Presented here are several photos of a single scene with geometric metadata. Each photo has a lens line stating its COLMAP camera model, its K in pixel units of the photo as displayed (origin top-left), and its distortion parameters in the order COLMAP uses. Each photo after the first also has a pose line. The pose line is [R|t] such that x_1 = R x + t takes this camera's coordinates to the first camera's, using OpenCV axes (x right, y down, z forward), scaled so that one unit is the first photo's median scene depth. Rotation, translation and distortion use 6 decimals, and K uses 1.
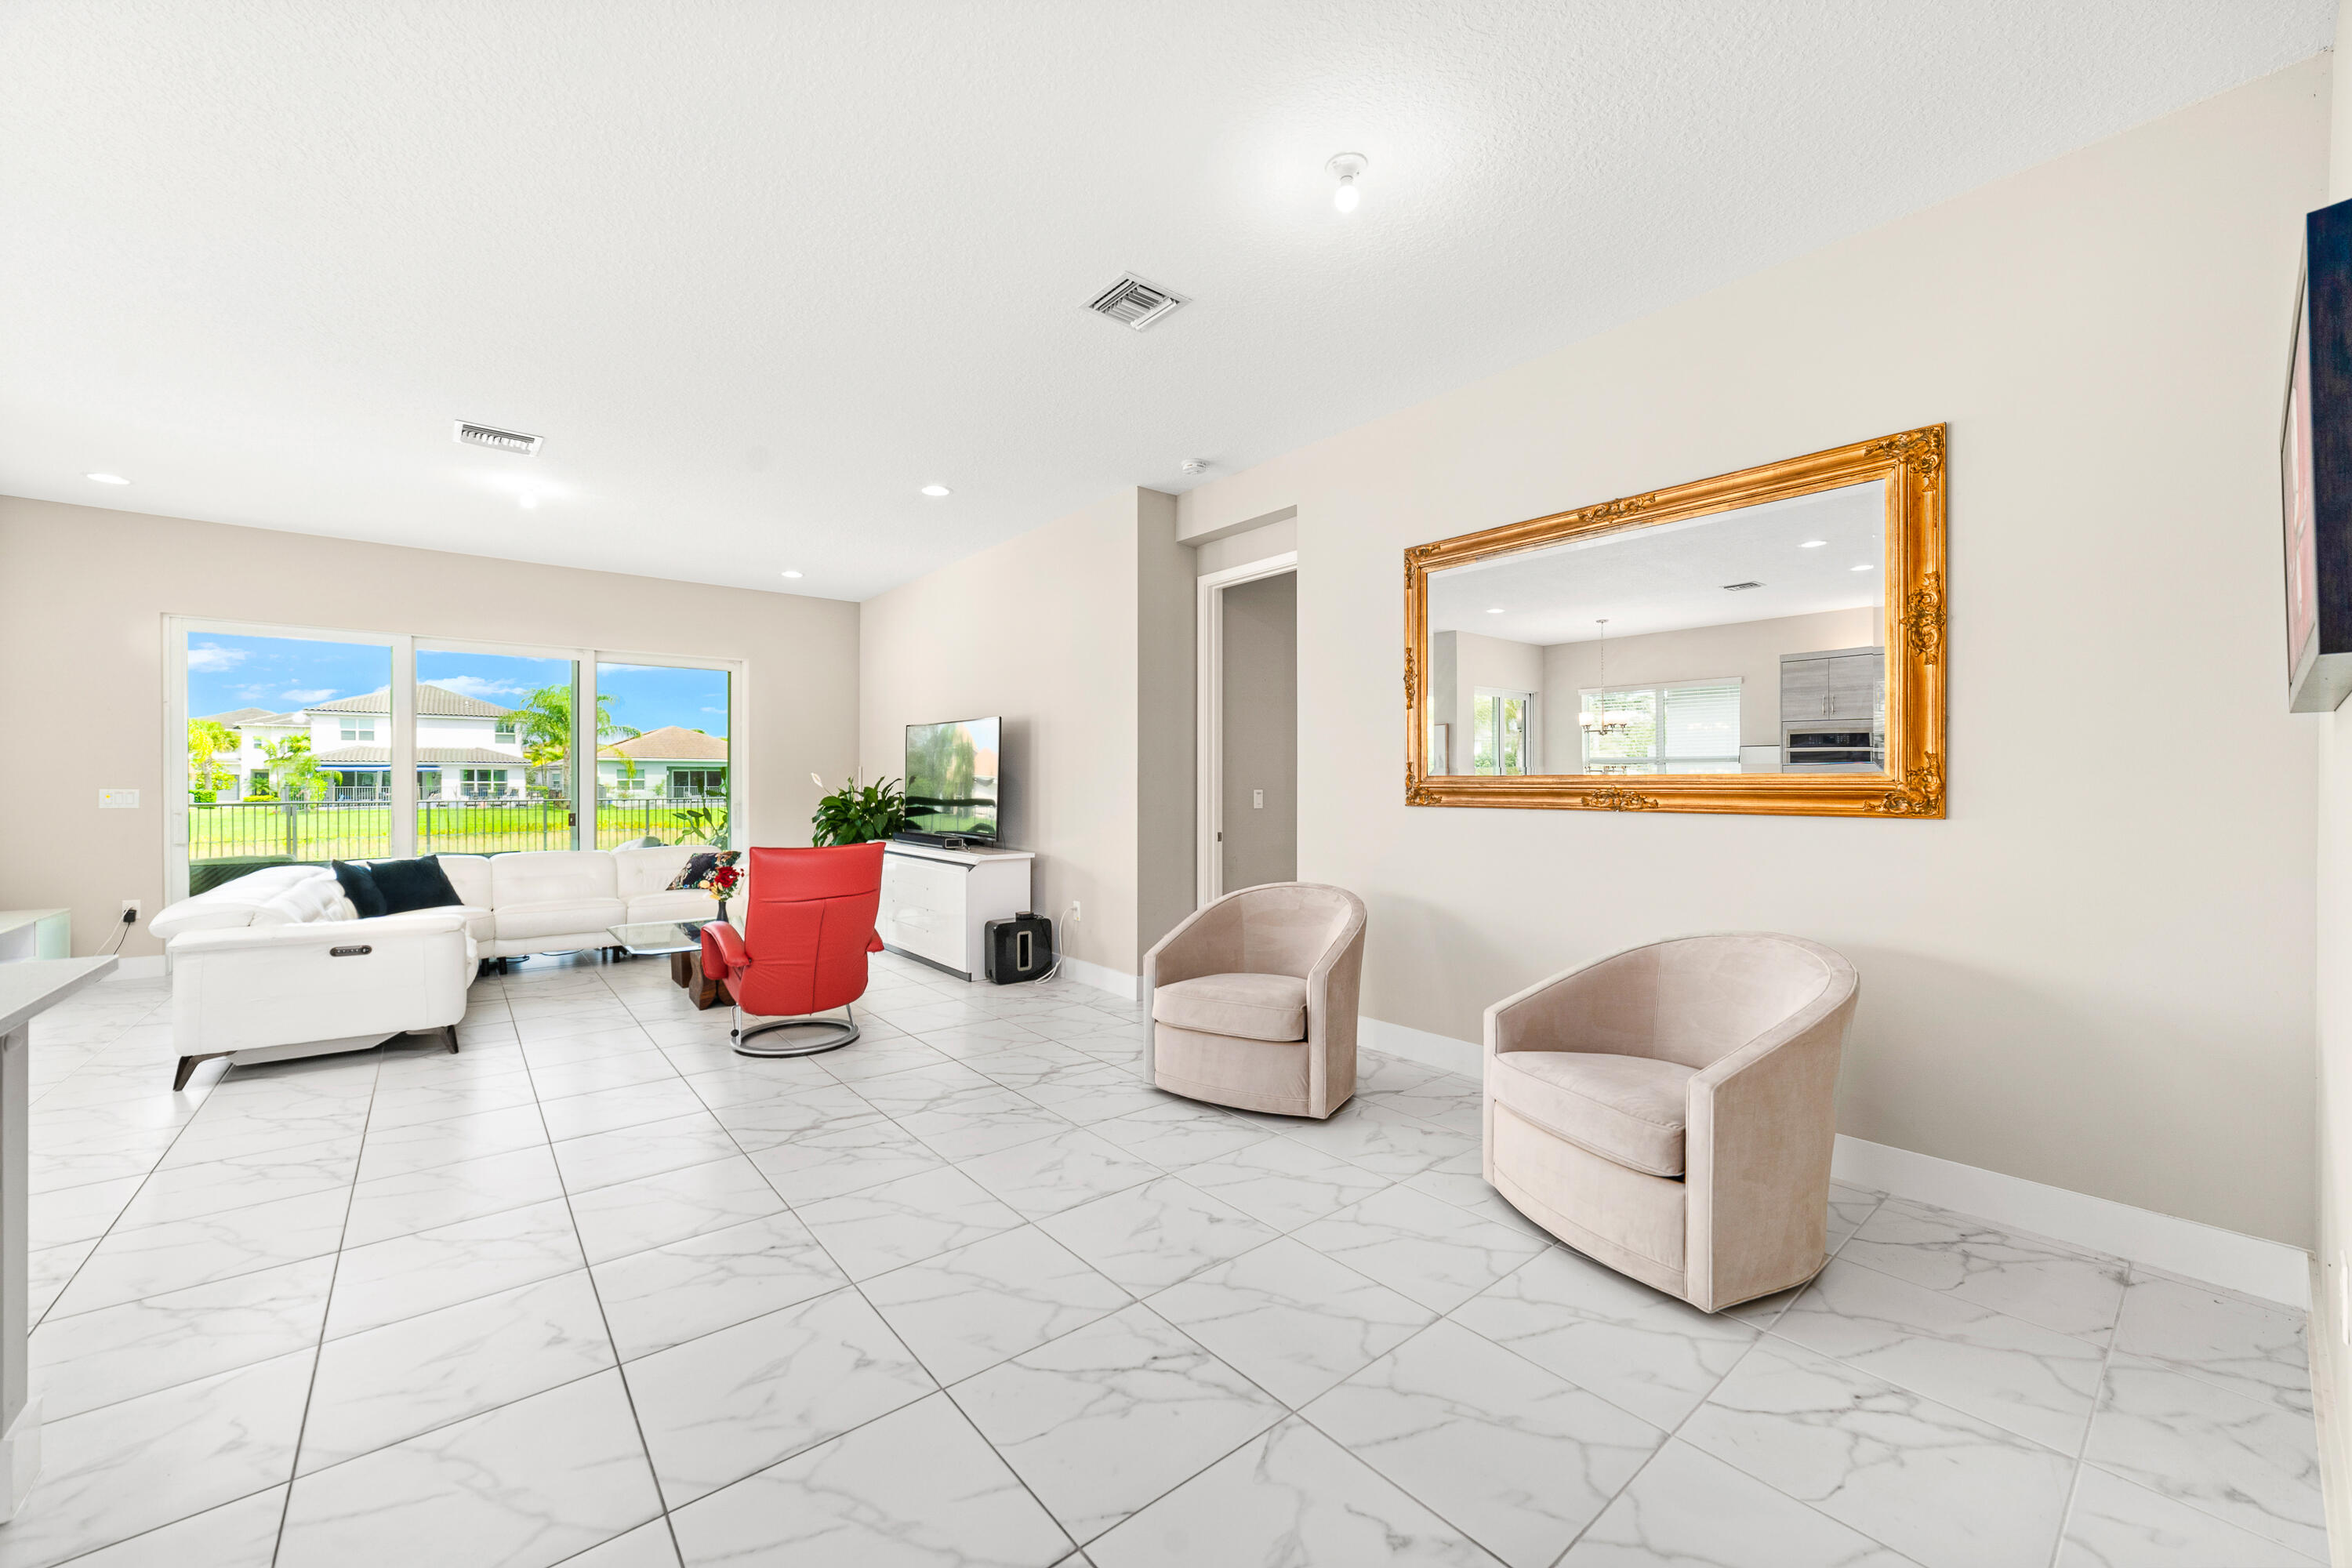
lens RADIAL K [[913.1, 0, 1182.3], [0, 913.1, 778.1], [0, 0, 1]] dist [-0.007327, 0.000225]
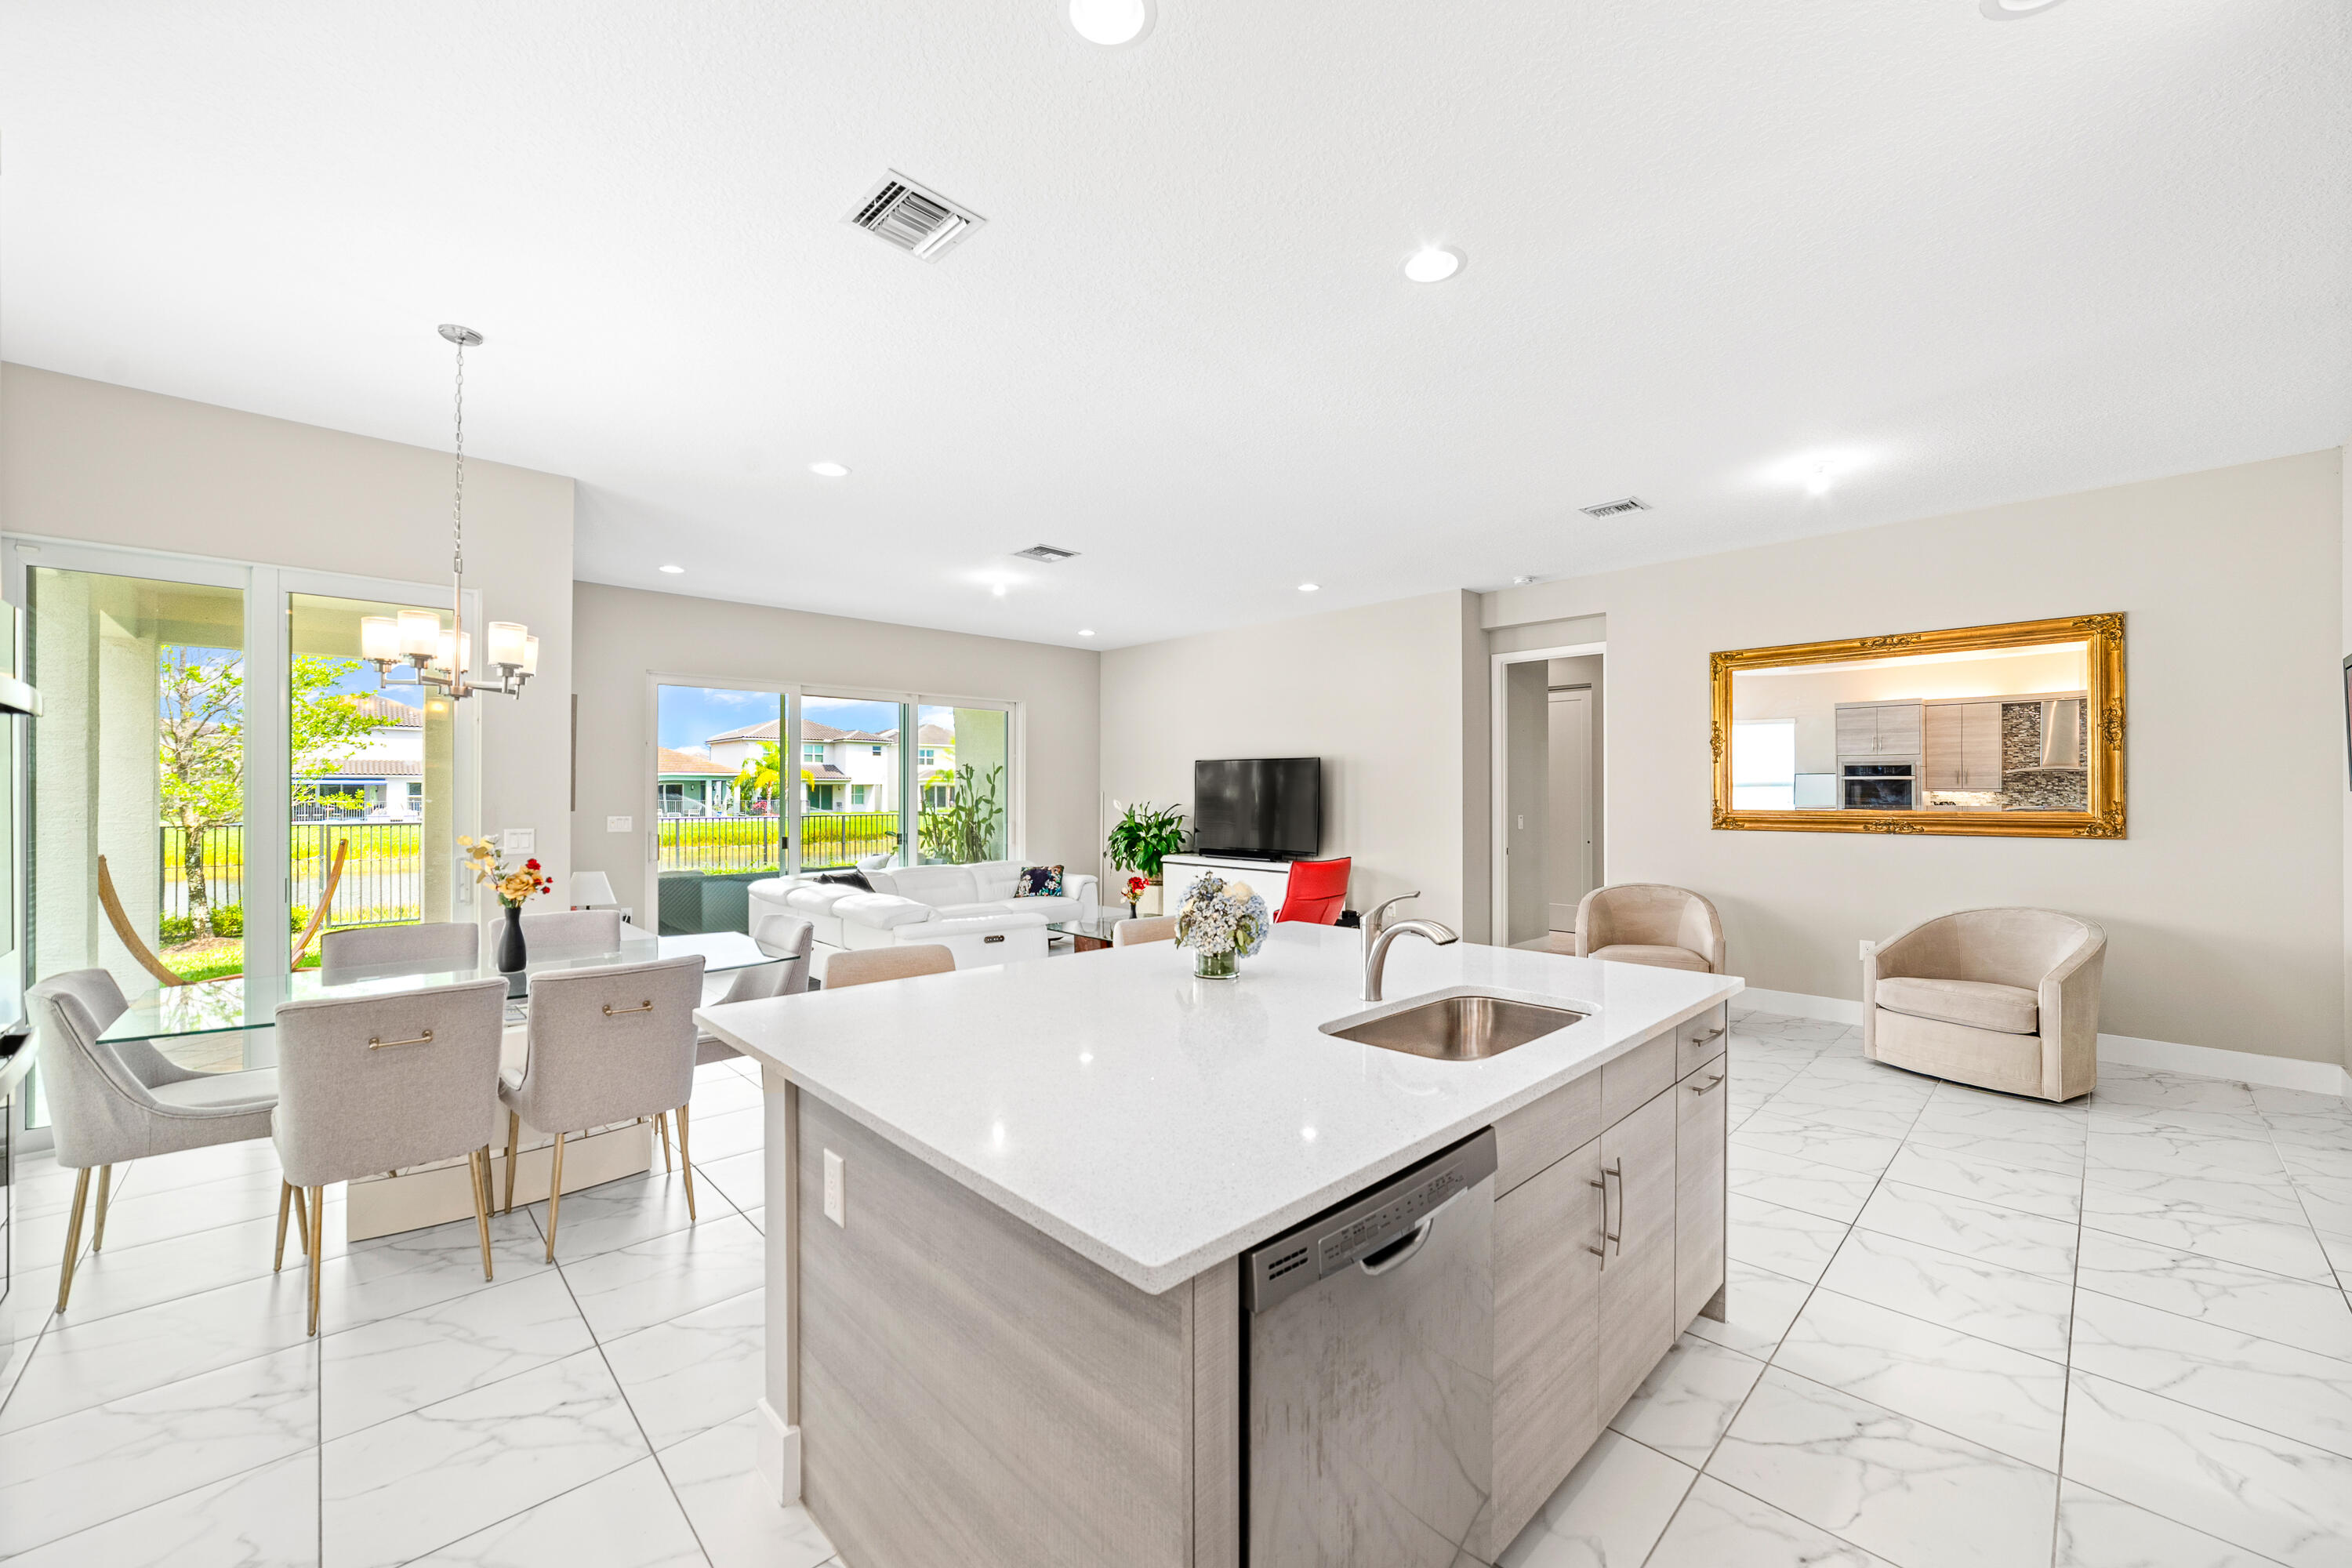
lens RADIAL K [[920.3, 0, 1195.2], [0, 920.3, 782.4], [0, 0, 1]] dist [0.002701, 0.000372]
pose [[0.995966, 0.000829, 0.089729, -0.717496], [-0.000120, 0.999969, -0.007903, -0.033222], [-0.089732, 0.007860, 0.995935, -0.394072]]
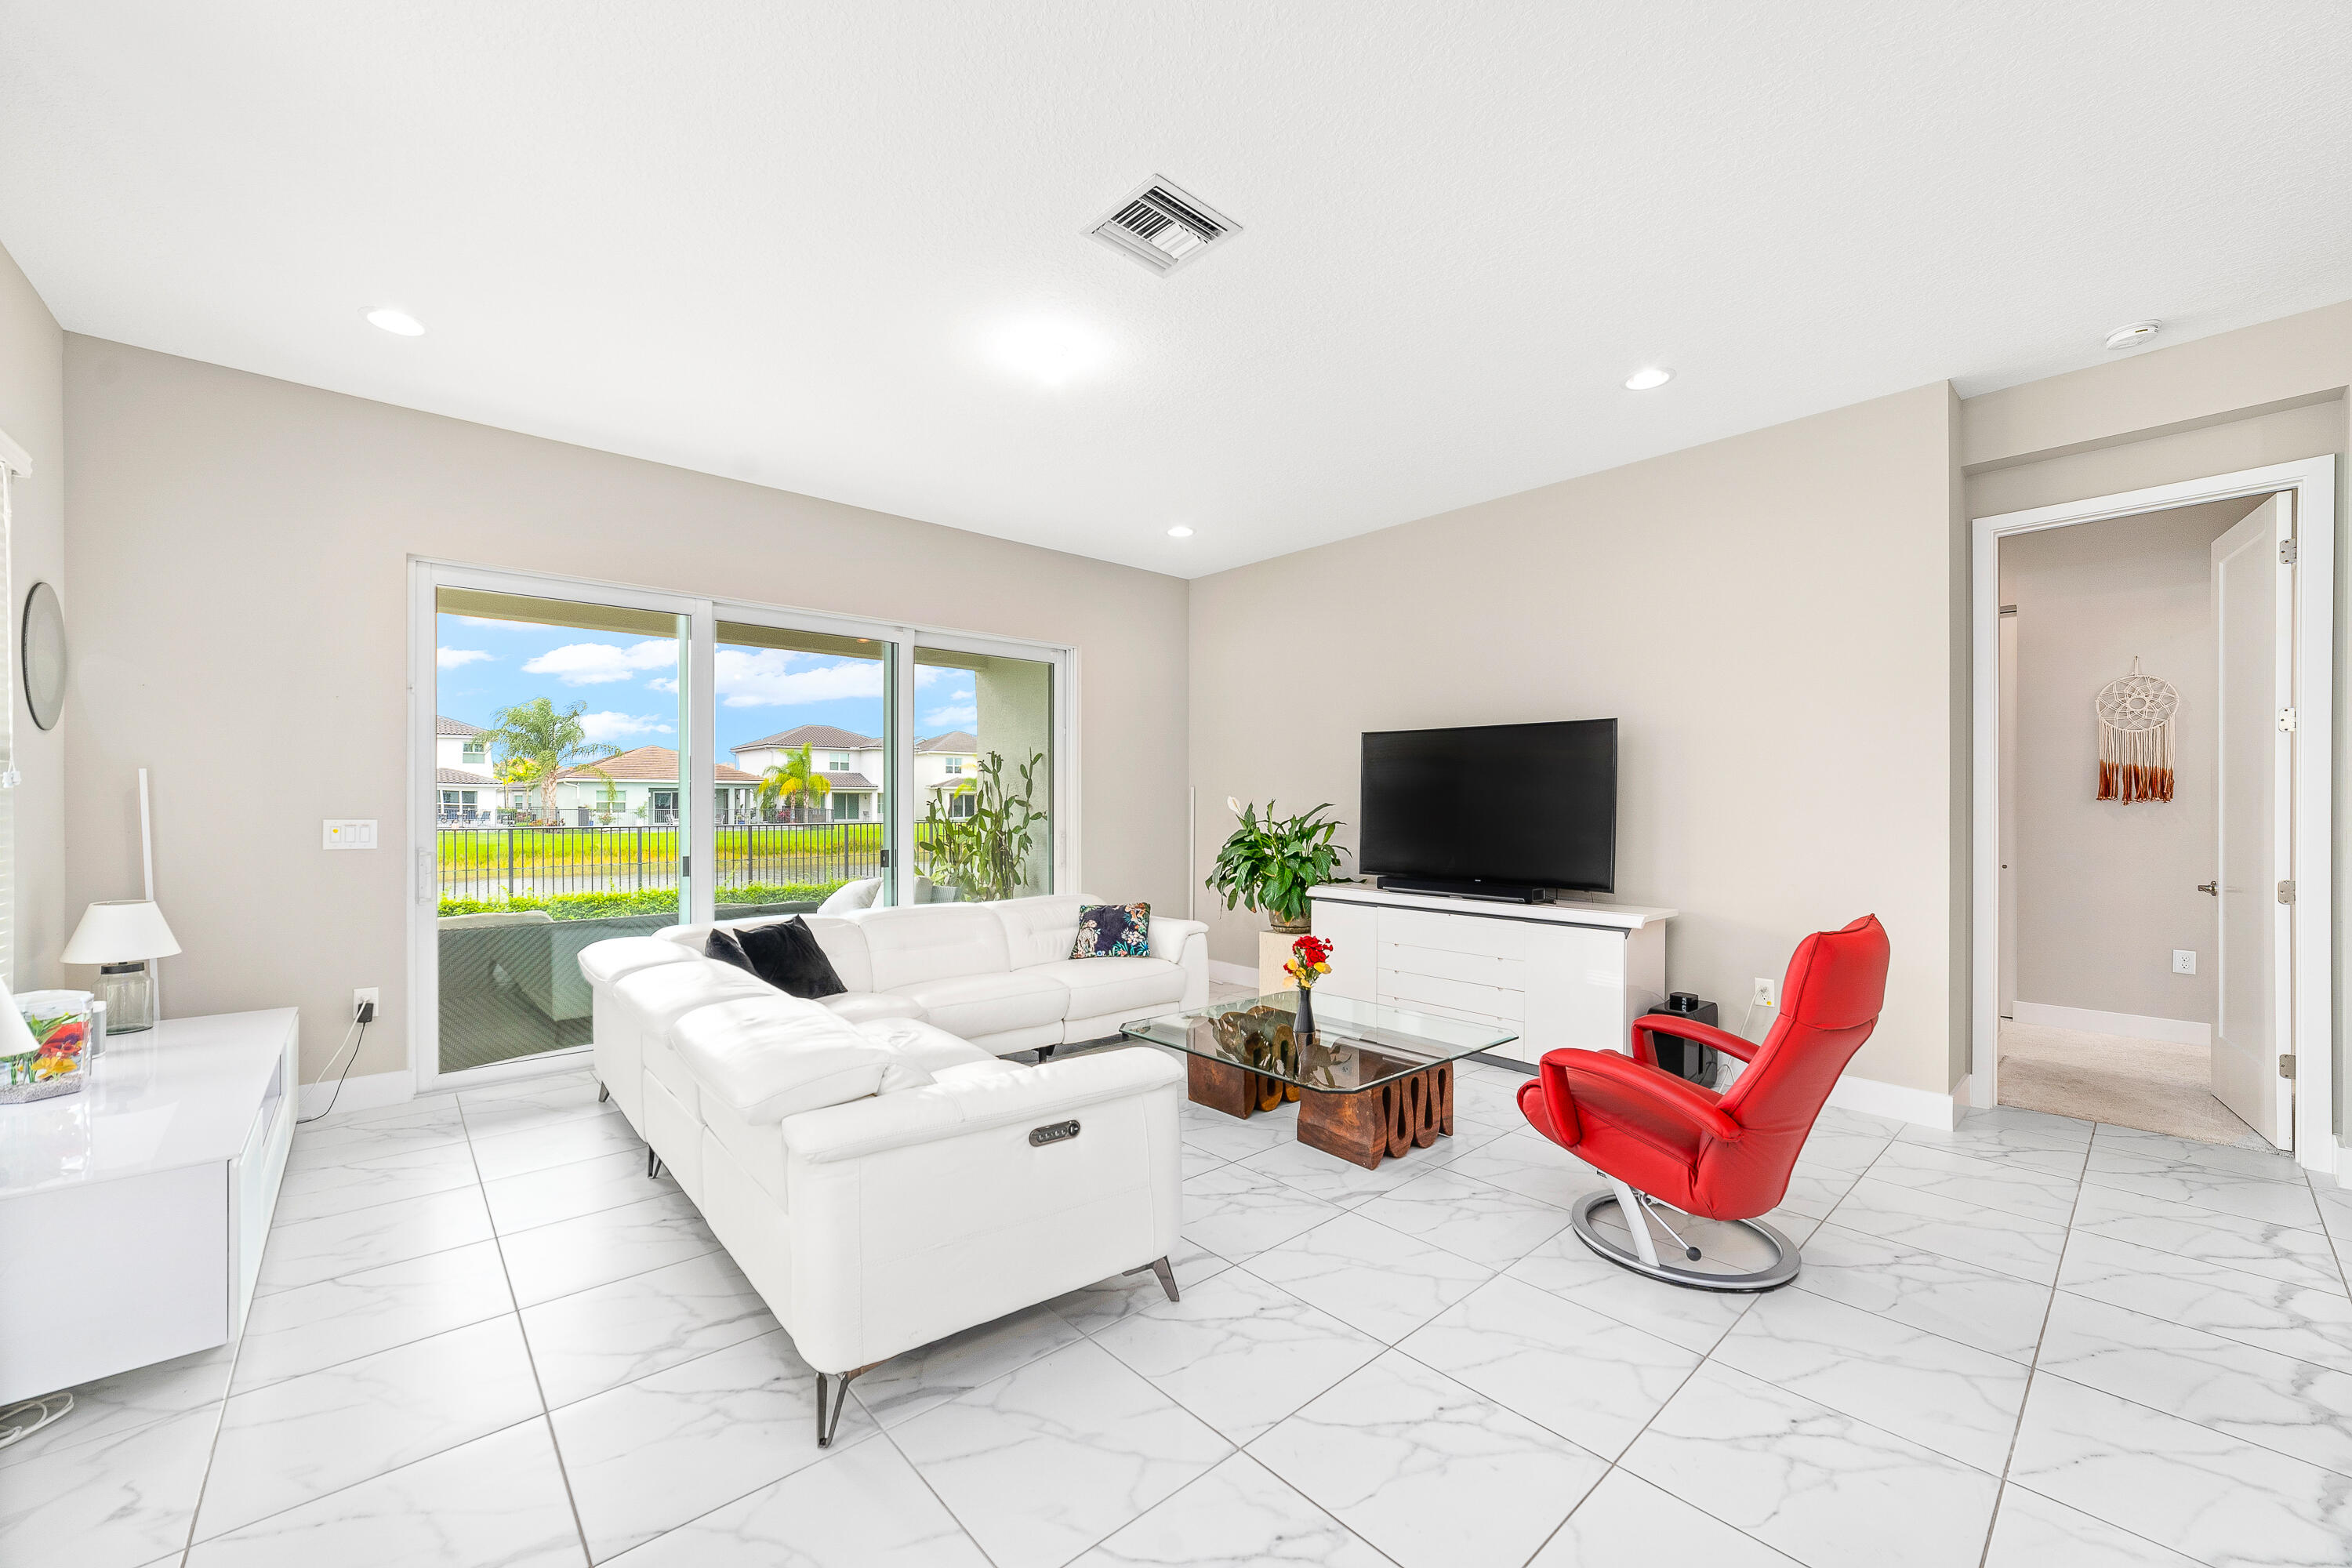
lens RADIAL K [[926.6, 0, 1172.4], [0, 926.6, 794.5], [0, 0, 1]] dist [-0.002370, 0.000264]
pose [[0.999381, 0.000785, 0.035183, -0.839013], [-0.000563, 0.999980, -0.006337, -0.003224], [-0.035187, 0.006313, 0.999361, 0.429583]]
